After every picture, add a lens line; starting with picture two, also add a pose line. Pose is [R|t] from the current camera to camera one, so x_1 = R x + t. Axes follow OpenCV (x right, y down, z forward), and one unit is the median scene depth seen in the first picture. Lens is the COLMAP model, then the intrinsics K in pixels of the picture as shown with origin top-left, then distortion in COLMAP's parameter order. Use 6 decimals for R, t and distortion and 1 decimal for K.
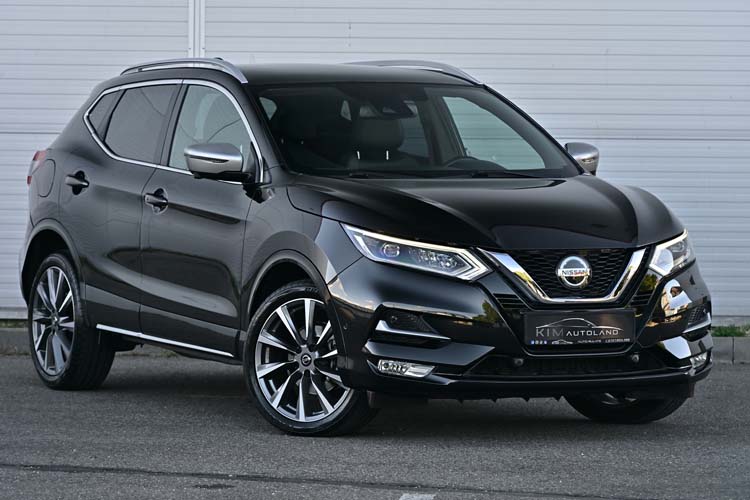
lens RADIAL K [[4197.1, 0, 375.0], [0, 4197.1, 250.0], [0, 0, 1]] dist [-0.216619, 3.195293]
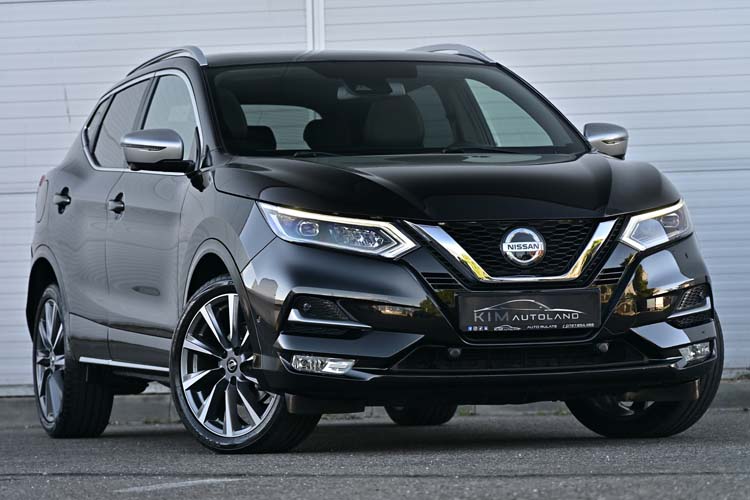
lens RADIAL K [[4197.1, 0, 375.0], [0, 4197.1, 250.0], [0, 0, 1]] dist [-0.216619, 3.195293]
pose [[0.987074, -0.037839, -0.155736, 0.147953], [0.029106, 0.997893, -0.057979, 0.053562], [0.157602, 0.052697, 0.986096, 0.155450]]
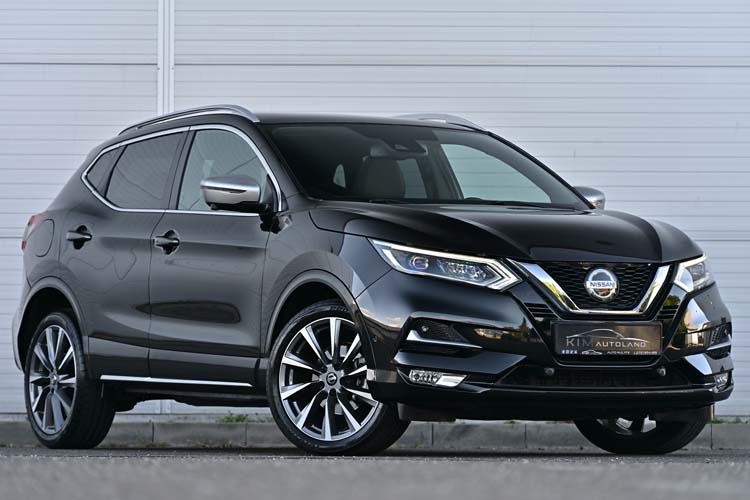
lens RADIAL K [[4197.1, 0, 375.0], [0, 4197.1, 250.0], [0, 0, 1]] dist [-0.216619, 3.195293]
pose [[0.998988, -0.003262, 0.044849, -0.051004], [0.006872, 0.996725, -0.080570, 0.076426], [-0.044439, 0.080797, 0.995739, 0.002494]]
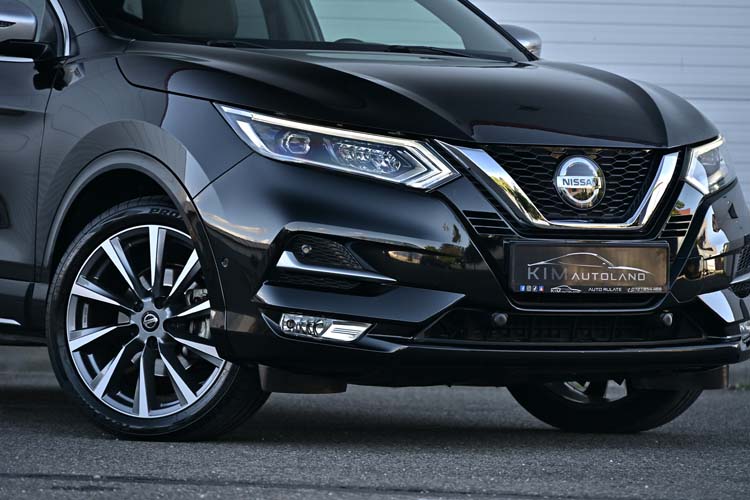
lens RADIAL K [[4197.1, 0, 375.0], [0, 4197.1, 250.0], [0, 0, 1]] dist [-0.216619, 3.195293]
pose [[0.992036, 0.009737, 0.125579, -0.063022], [-0.005006, 0.999268, -0.037933, 0.039540], [-0.125857, 0.037003, 0.991358, 0.363815]]
